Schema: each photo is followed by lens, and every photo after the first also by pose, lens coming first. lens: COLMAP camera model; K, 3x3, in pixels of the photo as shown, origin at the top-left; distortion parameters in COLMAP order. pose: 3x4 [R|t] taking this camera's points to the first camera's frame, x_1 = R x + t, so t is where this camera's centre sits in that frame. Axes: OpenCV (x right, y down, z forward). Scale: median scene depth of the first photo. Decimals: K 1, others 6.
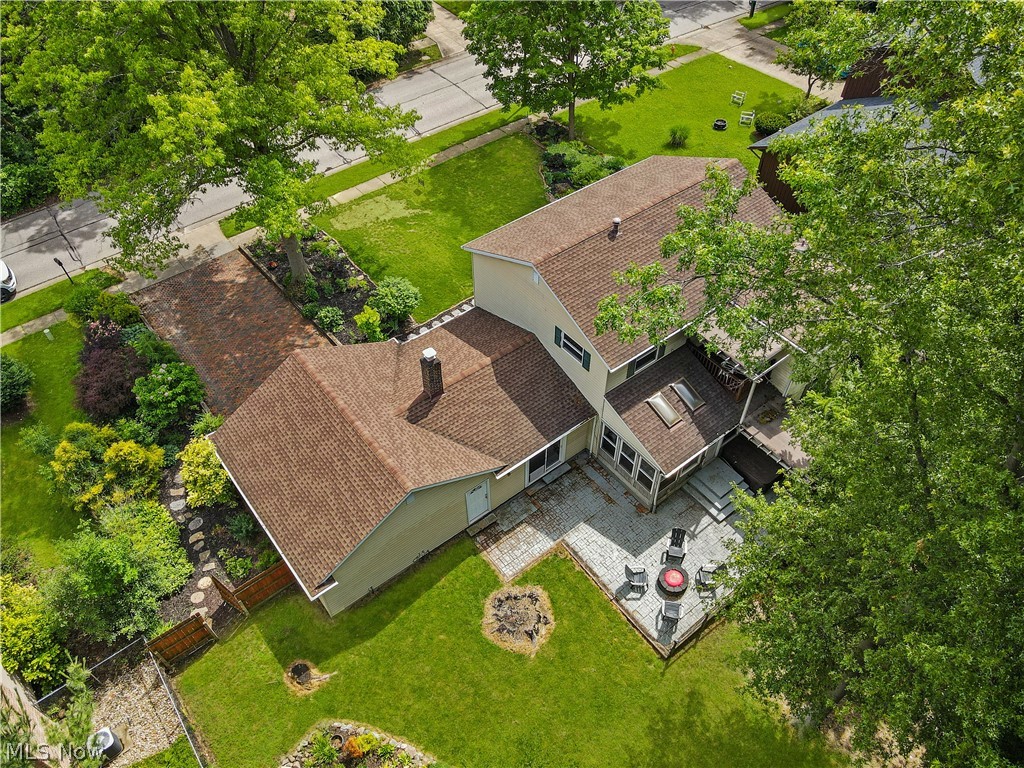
lens RADIAL K [[747.0, 0, 513.6], [0, 747.0, 392.5], [0, 0, 1]] dist [-0.019019, 0.060316]
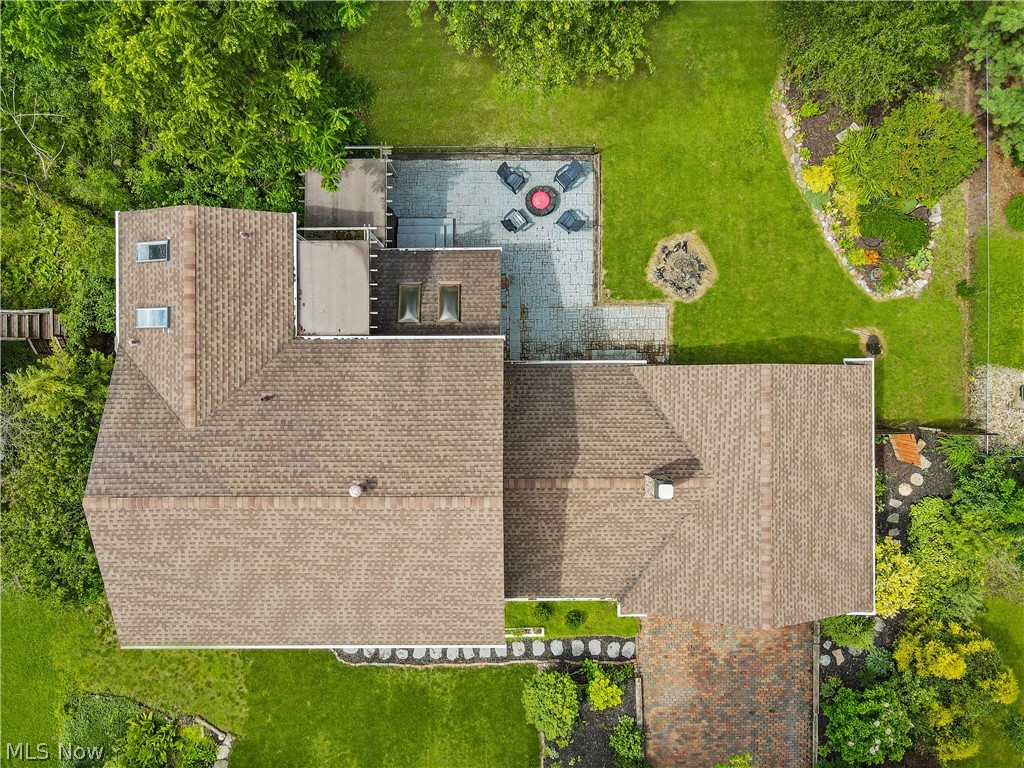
lens RADIAL K [[747.0, 0, 513.6], [0, 747.0, 392.5], [0, 0, 1]] dist [-0.019019, 0.060316]
pose [[-0.788343, -0.615160, 0.009611, 0.073637], [0.470349, -0.592546, 0.653958, -0.582034], [-0.396594, 0.520064, 0.756470, 0.386312]]
